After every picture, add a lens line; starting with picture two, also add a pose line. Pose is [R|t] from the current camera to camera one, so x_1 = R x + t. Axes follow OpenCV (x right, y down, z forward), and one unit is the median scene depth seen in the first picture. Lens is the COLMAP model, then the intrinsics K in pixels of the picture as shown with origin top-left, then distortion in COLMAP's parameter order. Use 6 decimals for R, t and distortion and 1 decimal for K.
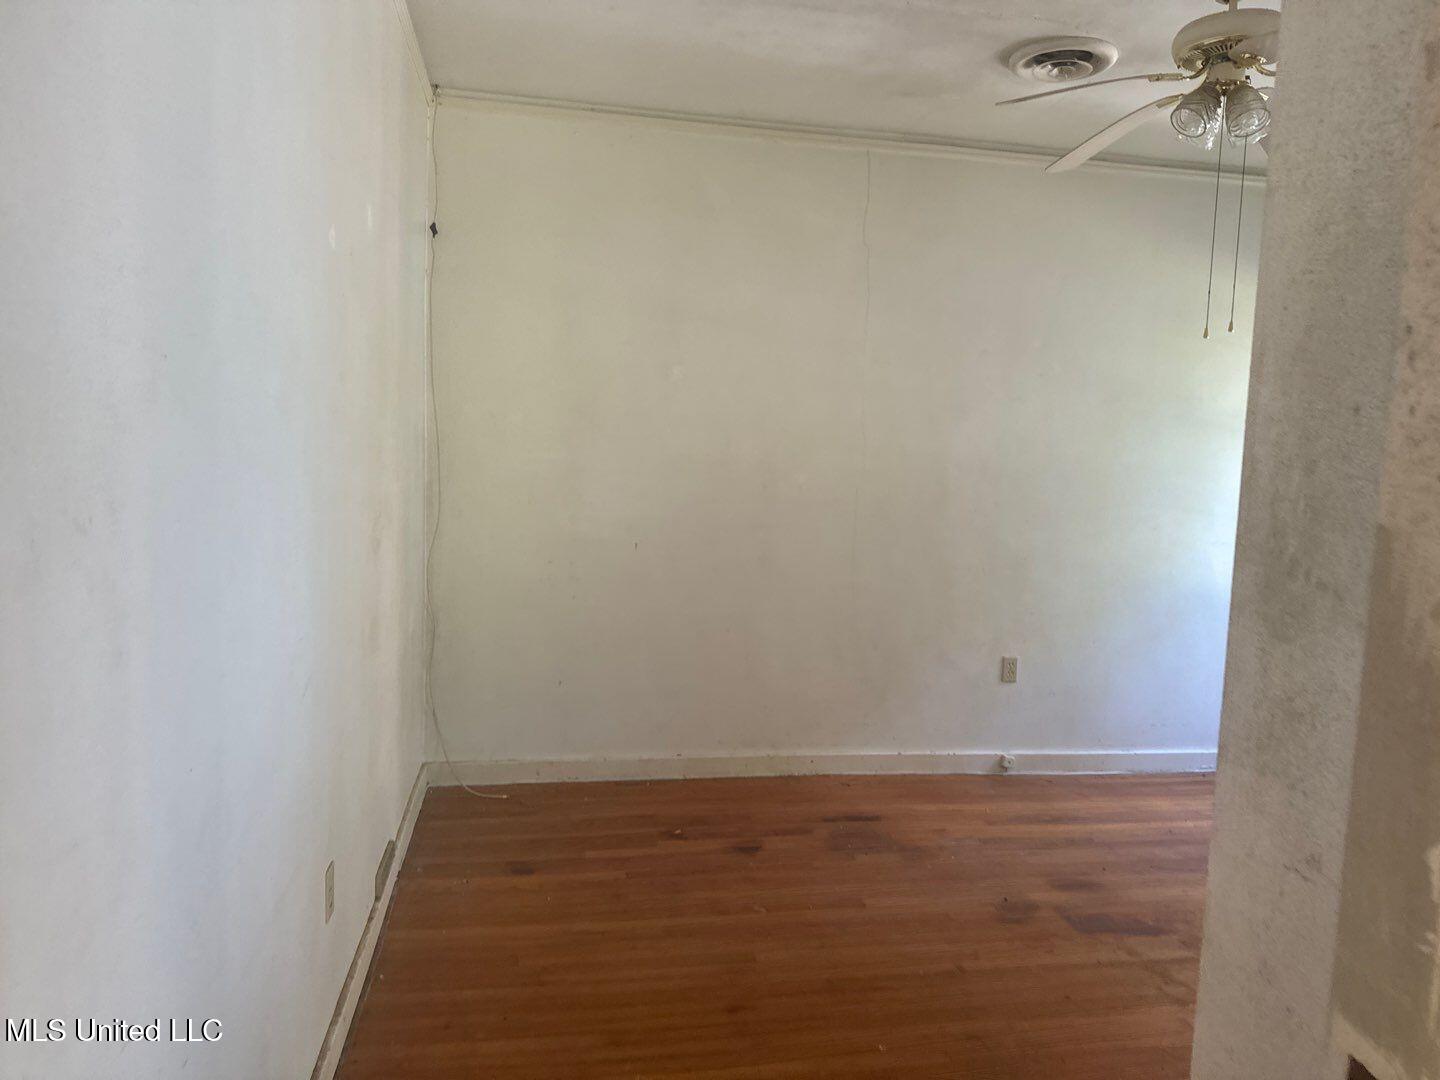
lens RADIAL K [[1021.4, 0, 720.2], [0, 1021.4, 539.0], [0, 0, 1]] dist [0.002812, -0.001466]
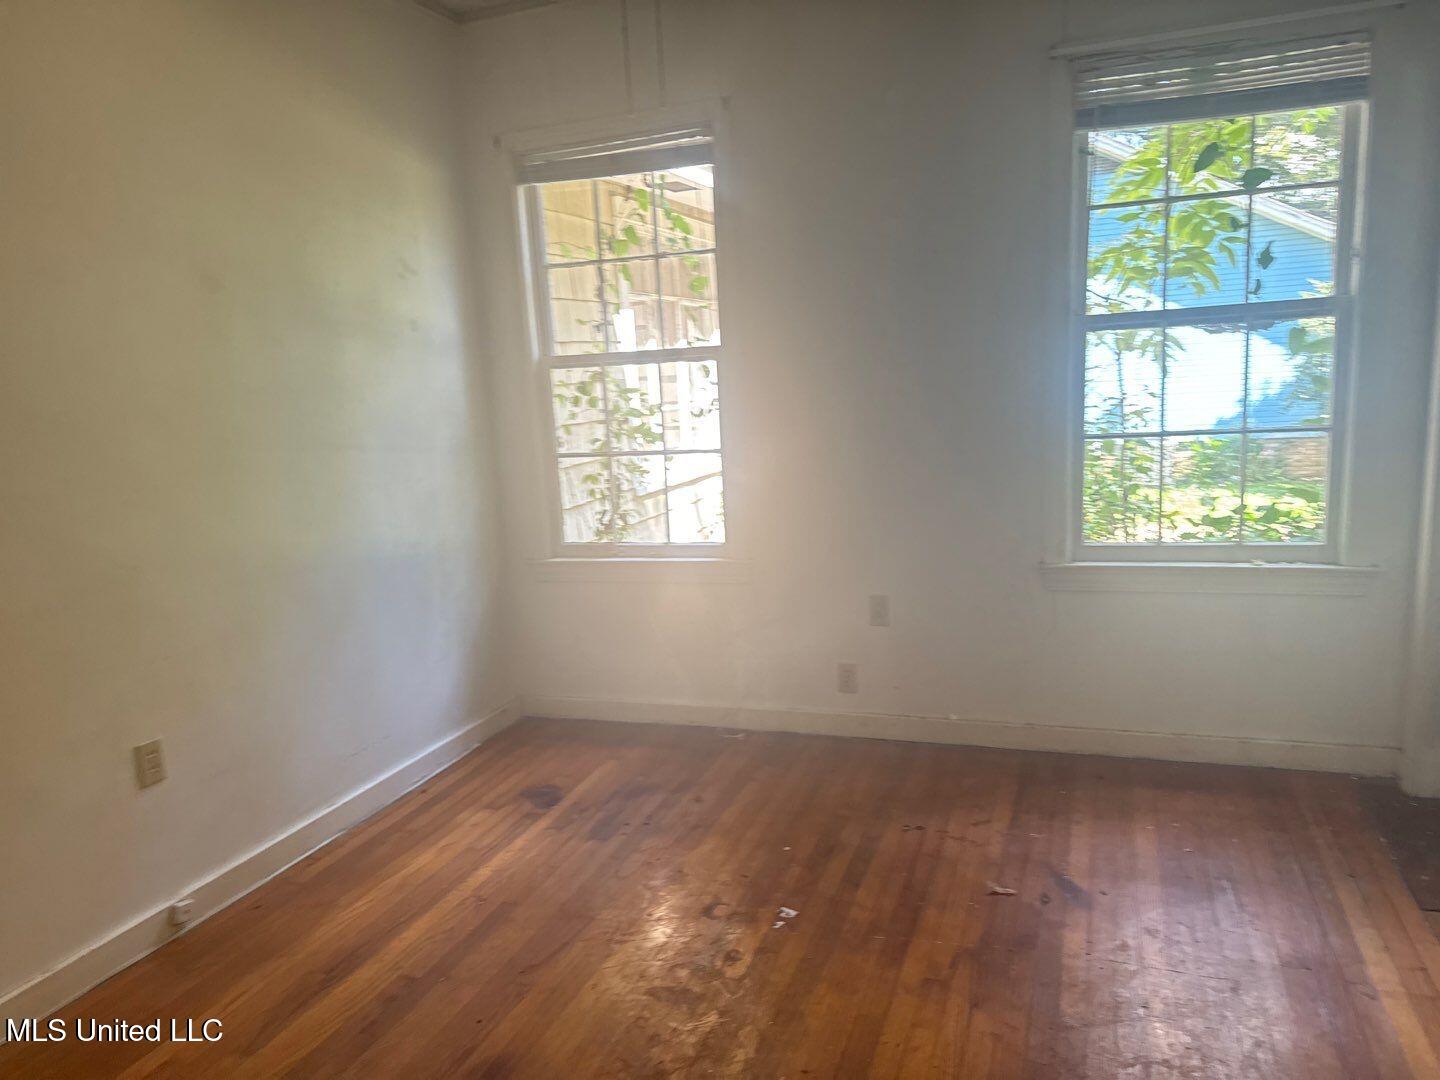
lens RADIAL K [[1021.4, 0, 720.6], [0, 1021.4, 537.2], [0, 0, 1]] dist [0.002812, -0.001466]
pose [[0.506081, -0.211000, 0.836278, -0.006719], [0.170587, 0.974947, 0.142755, -0.022560], [-0.845448, 0.070413, 0.529396, 0.419500]]
